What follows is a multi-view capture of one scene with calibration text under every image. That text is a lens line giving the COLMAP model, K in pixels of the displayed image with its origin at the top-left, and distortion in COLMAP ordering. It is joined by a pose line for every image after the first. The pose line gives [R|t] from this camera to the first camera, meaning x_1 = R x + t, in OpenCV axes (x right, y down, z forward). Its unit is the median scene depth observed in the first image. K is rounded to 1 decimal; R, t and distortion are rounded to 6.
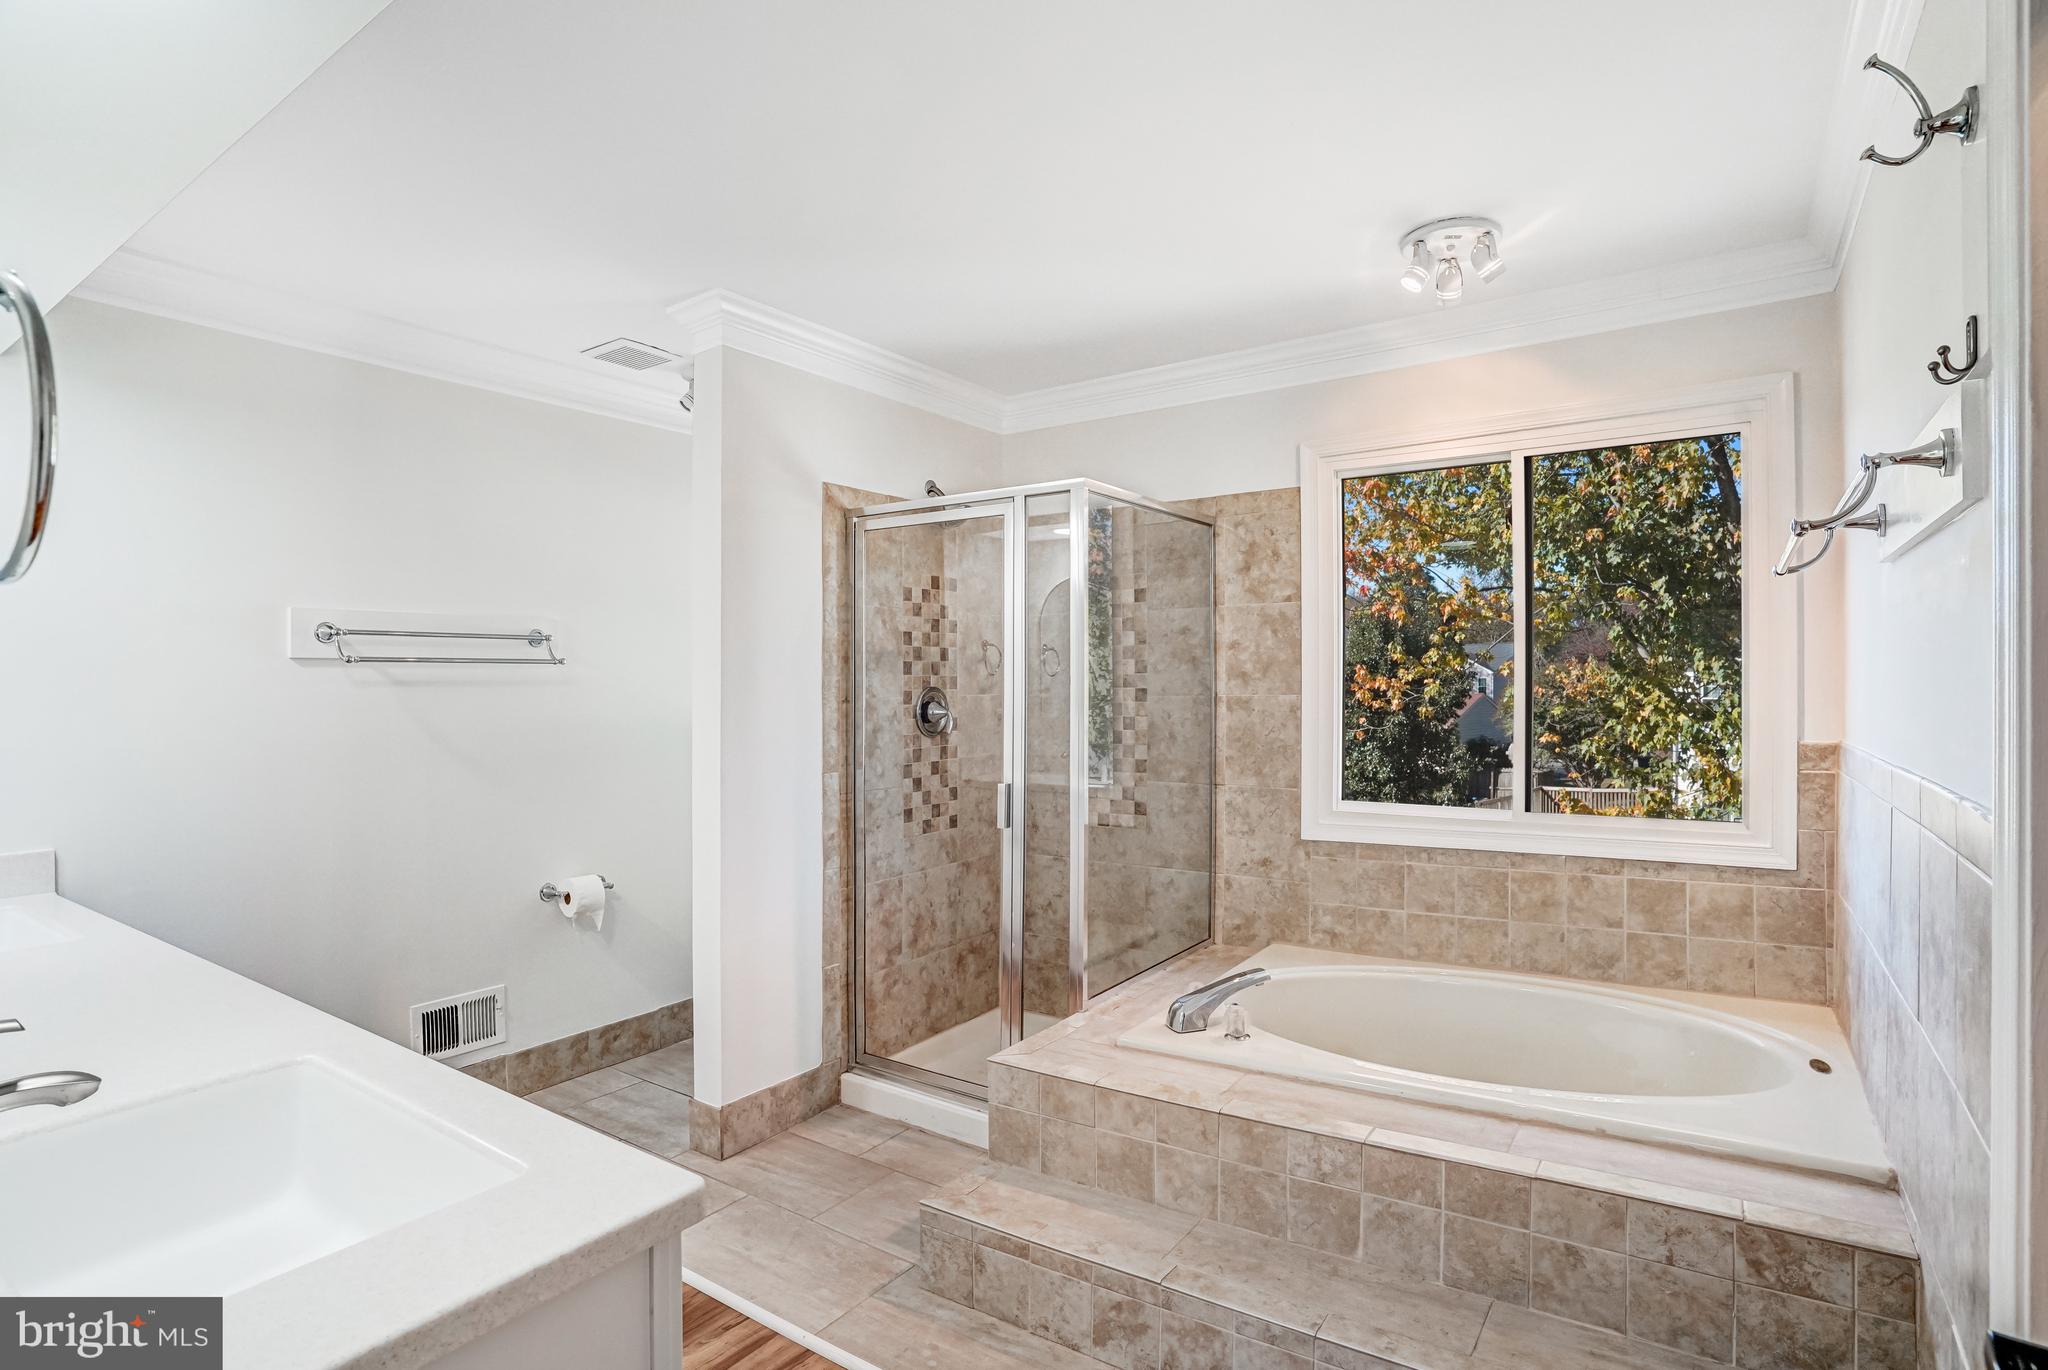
lens RADIAL K [[1024.0, 0, 1031.9], [0, 1024.0, 690.7], [0, 0, 1]] dist [-0.040141, 0.000405]
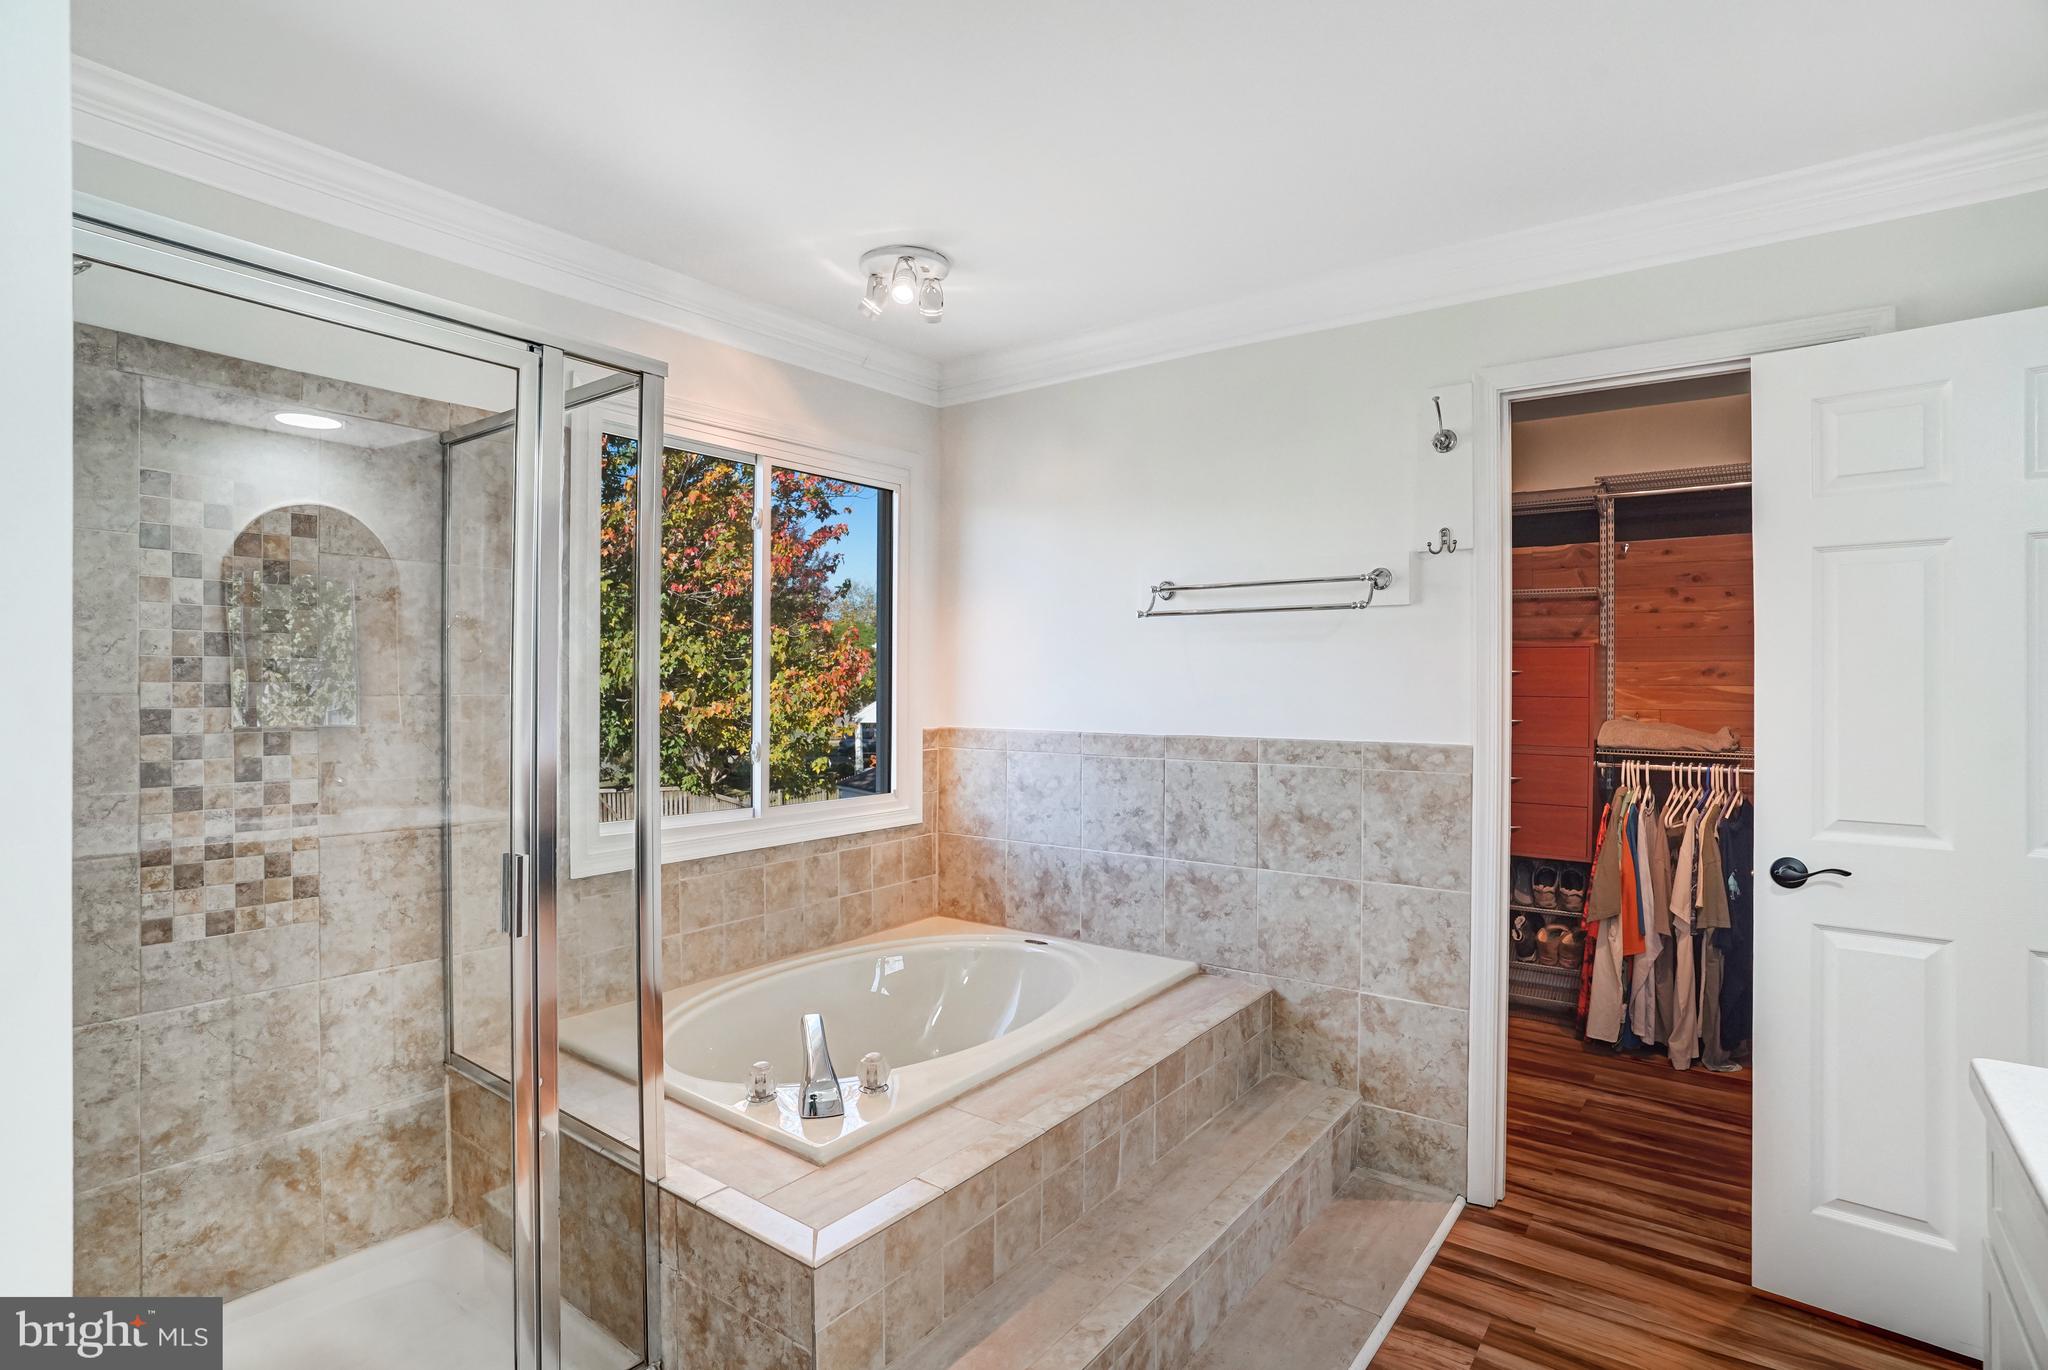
lens RADIAL K [[1024.0, 0, 1029.8], [0, 1024.0, 683.5], [0, 0, 1]] dist [-0.040141, 0.000405]
pose [[0.052411, 0.006858, 0.998602, -0.560802], [-0.012114, 0.999907, -0.006231, -0.004501], [-0.998552, -0.011770, 0.052489, 0.691570]]
